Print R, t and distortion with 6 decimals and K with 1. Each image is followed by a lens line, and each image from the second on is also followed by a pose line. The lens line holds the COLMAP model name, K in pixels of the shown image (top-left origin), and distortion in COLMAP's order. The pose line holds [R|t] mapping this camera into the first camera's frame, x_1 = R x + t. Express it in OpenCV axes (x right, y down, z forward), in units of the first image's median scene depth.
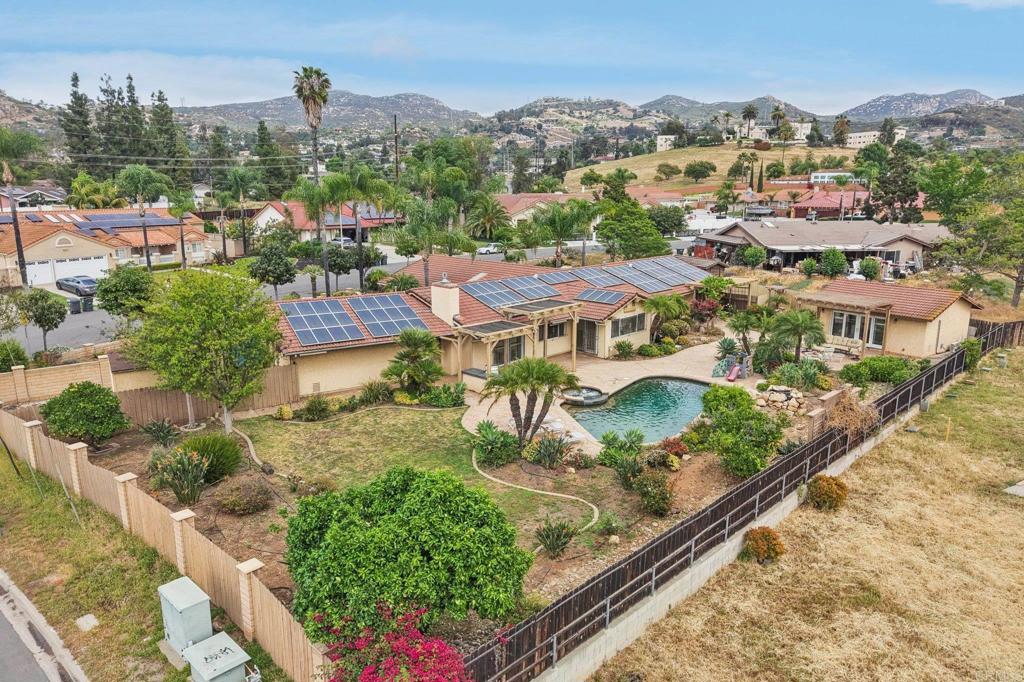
lens RADIAL K [[697.9, 0, 512.0], [0, 697.9, 341.0], [0, 0, 1]] dist [0.065519, -0.082343]
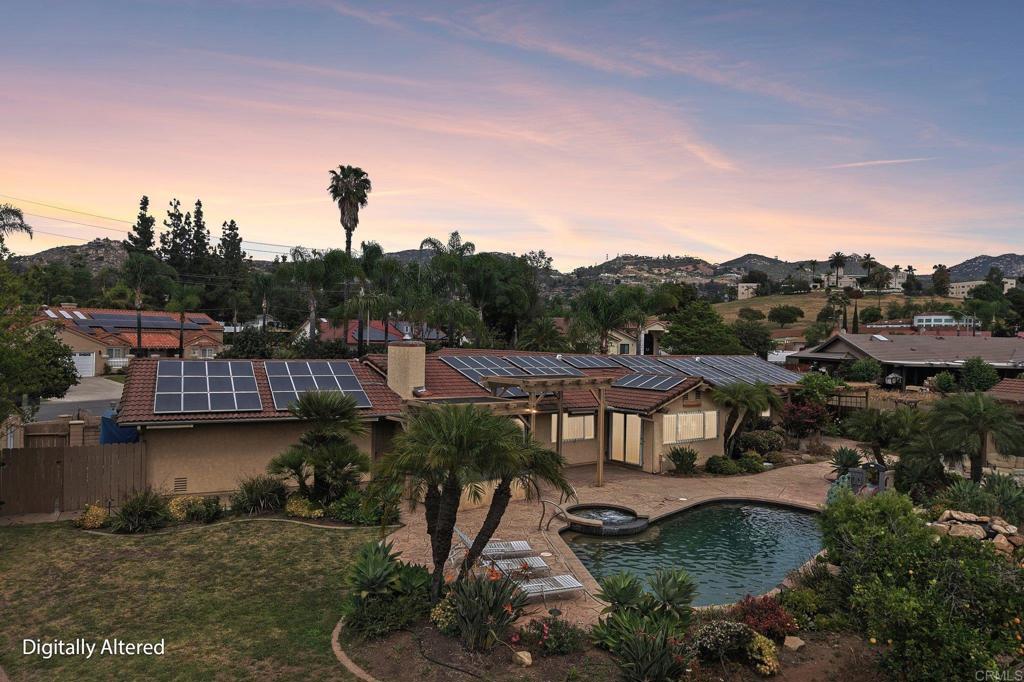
lens RADIAL K [[724.8, 0, 512.0], [0, 724.8, 341.0], [0, 0, 1]] dist [0.031487, -0.043089]
pose [[0.994236, 0.026772, -0.103817, 0.057011], [-0.047854, 0.977326, -0.206260, 0.041070], [0.095941, 0.210039, 0.972974, 0.246548]]
